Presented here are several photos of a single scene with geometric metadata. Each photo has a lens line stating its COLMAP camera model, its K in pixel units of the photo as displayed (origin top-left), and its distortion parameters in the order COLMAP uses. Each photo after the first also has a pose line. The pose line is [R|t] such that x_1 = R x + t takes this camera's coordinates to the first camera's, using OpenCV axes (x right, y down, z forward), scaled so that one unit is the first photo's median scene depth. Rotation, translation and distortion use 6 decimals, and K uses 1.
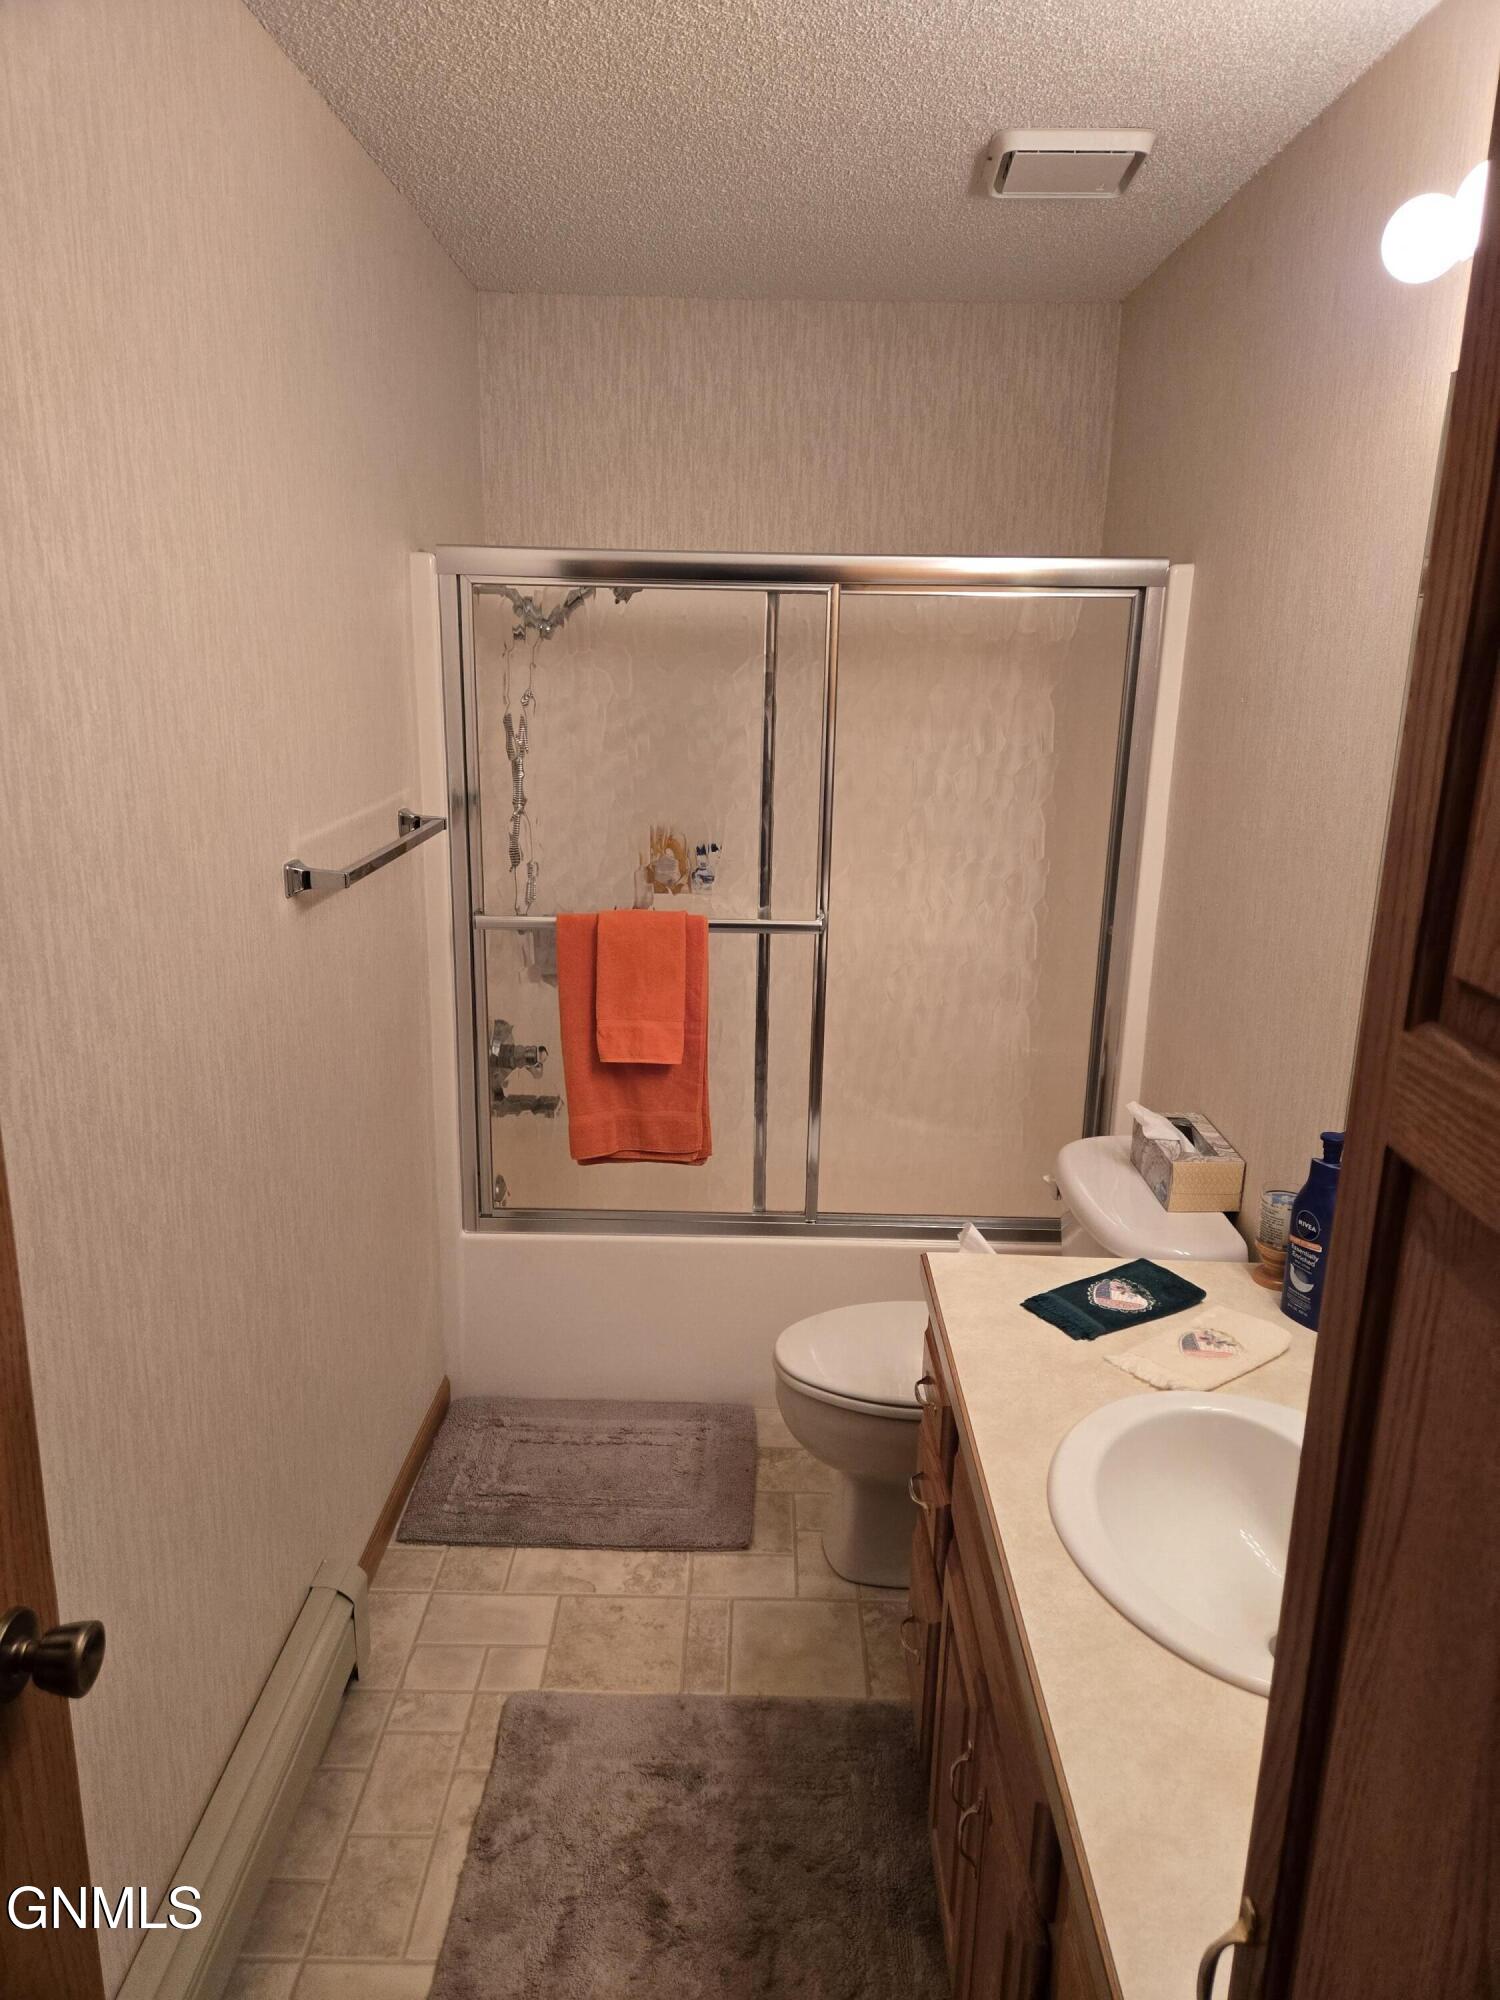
lens RADIAL K [[1331.2, 0, 754.9], [0, 1331.2, 989.8], [0, 0, 1]] dist [0.077897, -0.063291]
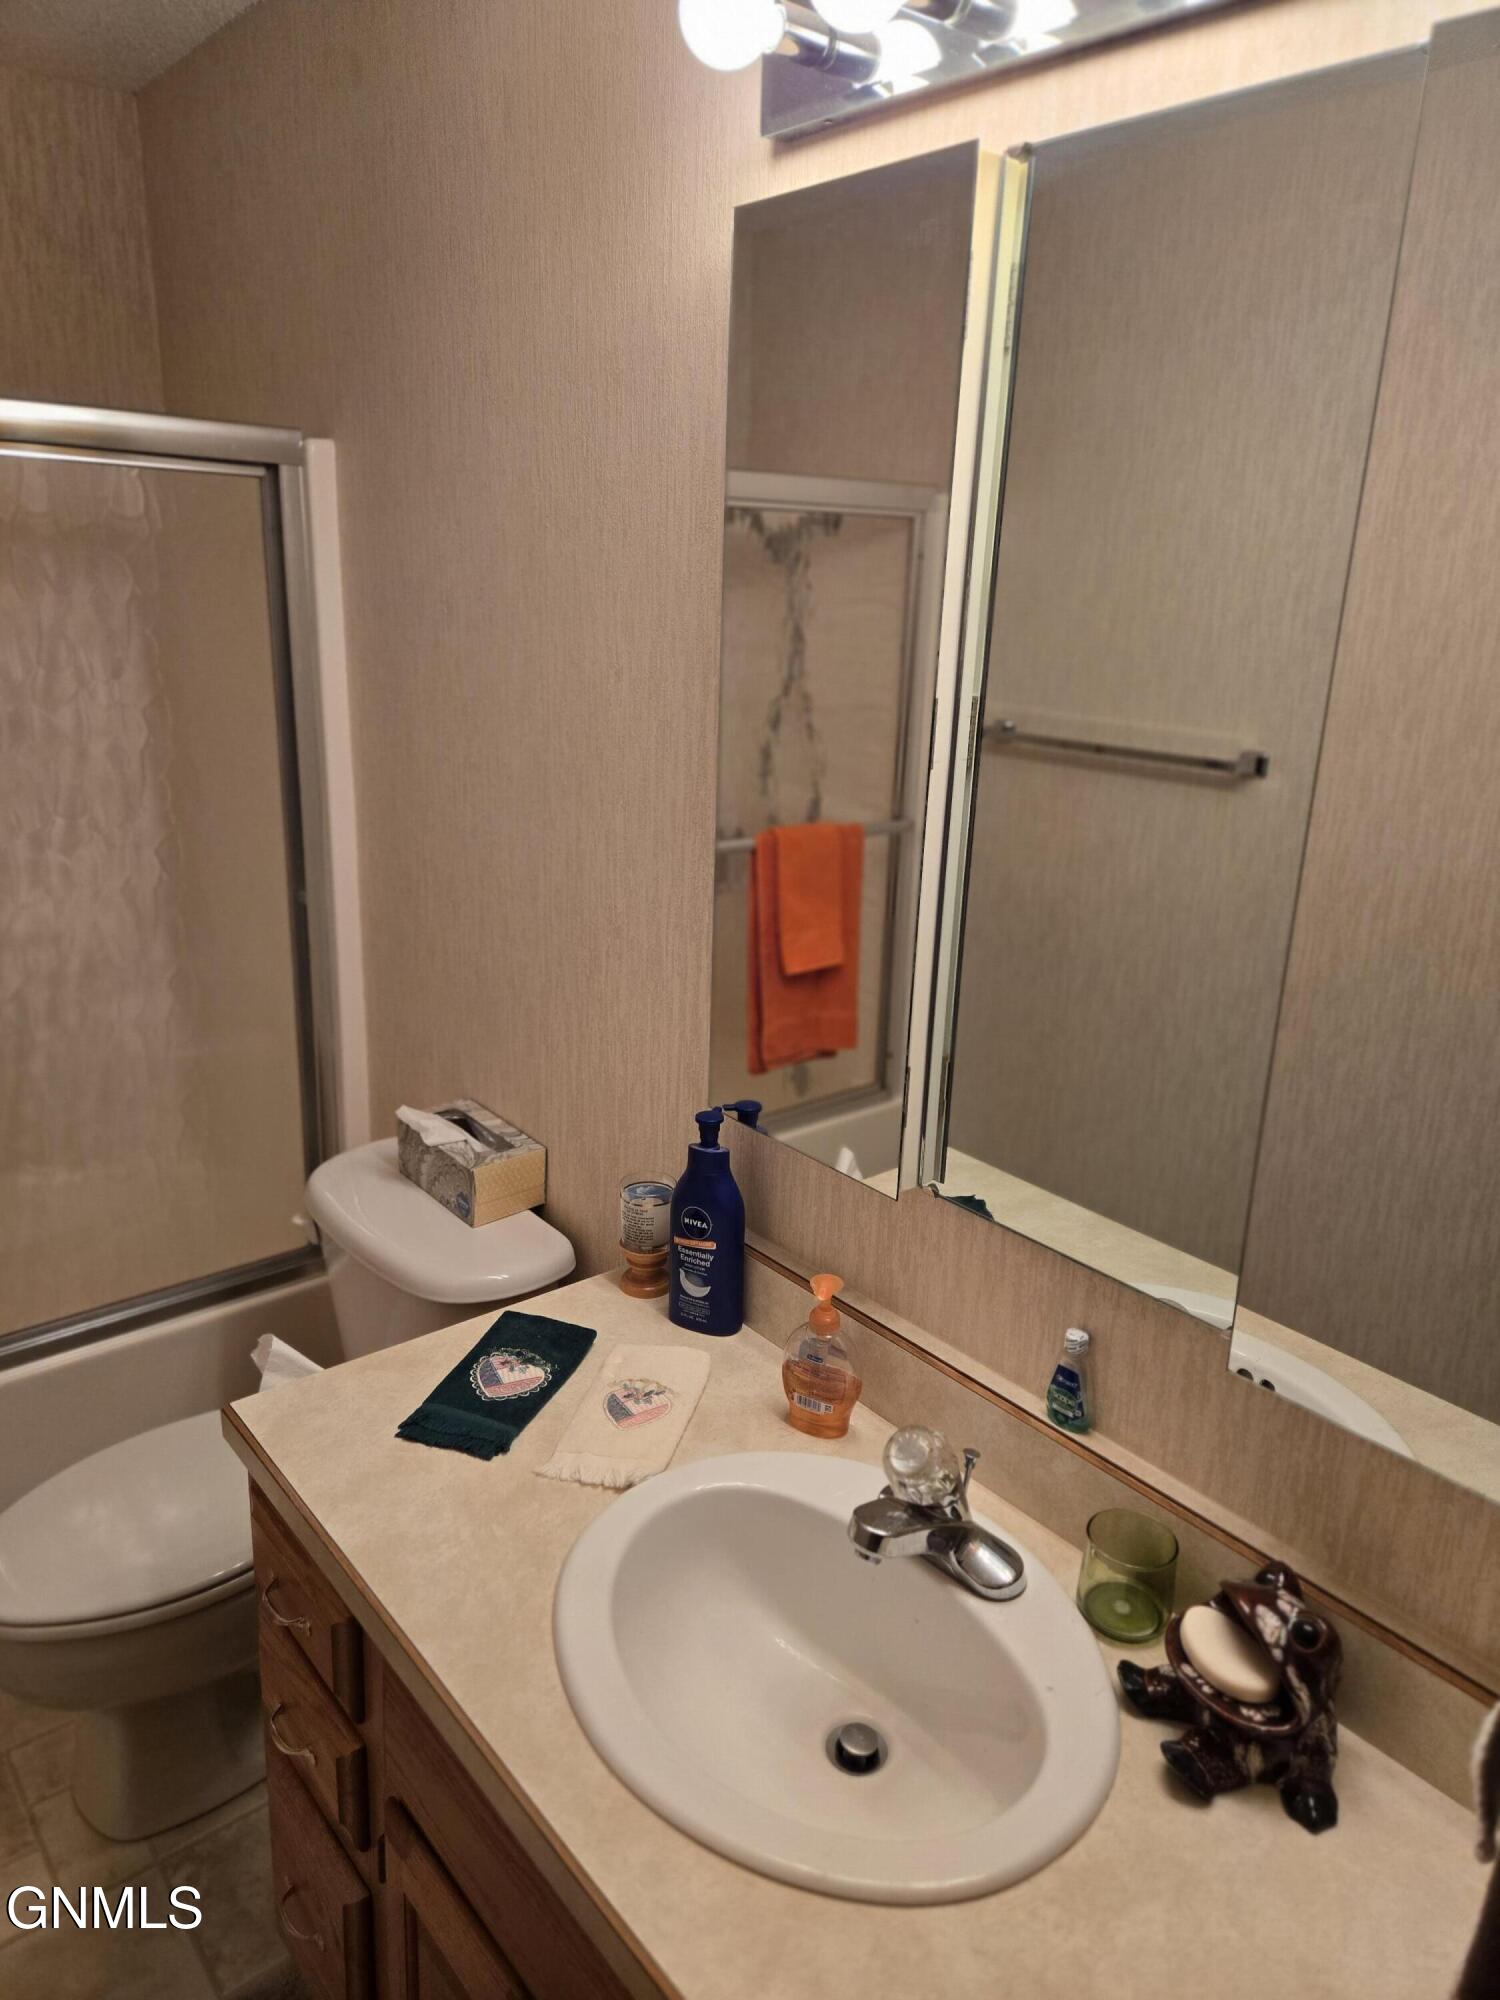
lens RADIAL K [[1331.2, 0, 735.8], [0, 1331.2, 986.9], [0, 0, 1]] dist [0.077897, -0.063291]
pose [[0.763939, -0.178309, 0.620163, -0.056009], [0.142853, 0.983950, 0.106933, -0.045708], [-0.629277, 0.006902, 0.777150, 0.226665]]
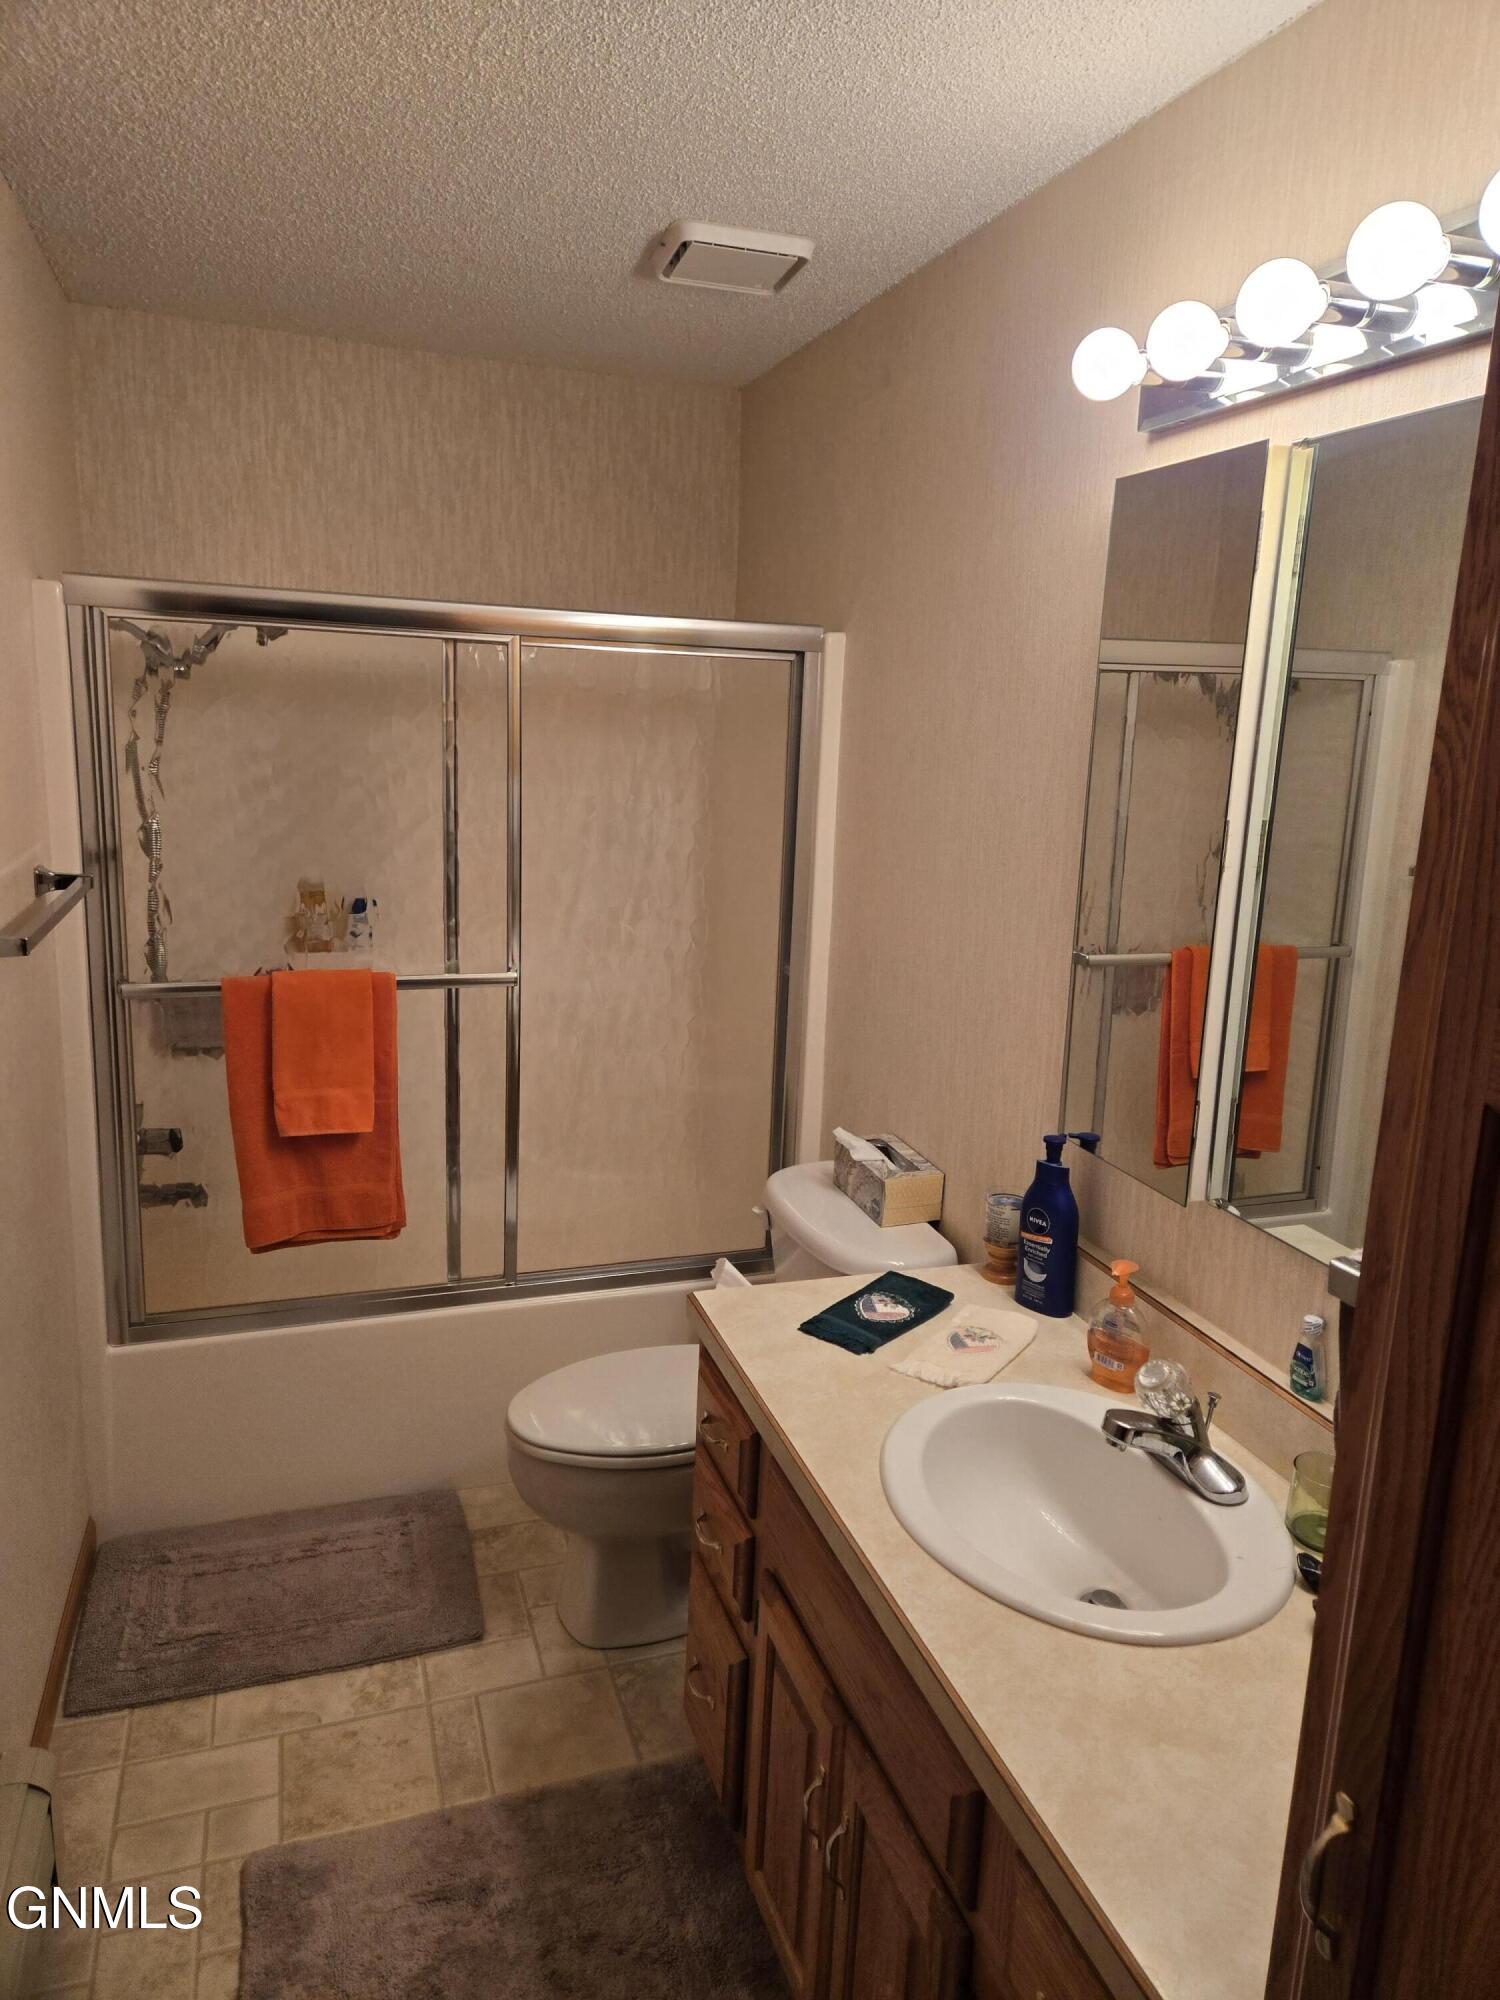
lens RADIAL K [[1331.2, 0, 757.8], [0, 1331.2, 979.0], [0, 0, 1]] dist [0.077897, -0.063291]
pose [[0.942916, -0.047378, 0.329642, -0.118478], [0.063390, 0.997266, -0.037989, 0.001905], [-0.326941, 0.056717, 0.943341, 0.015114]]
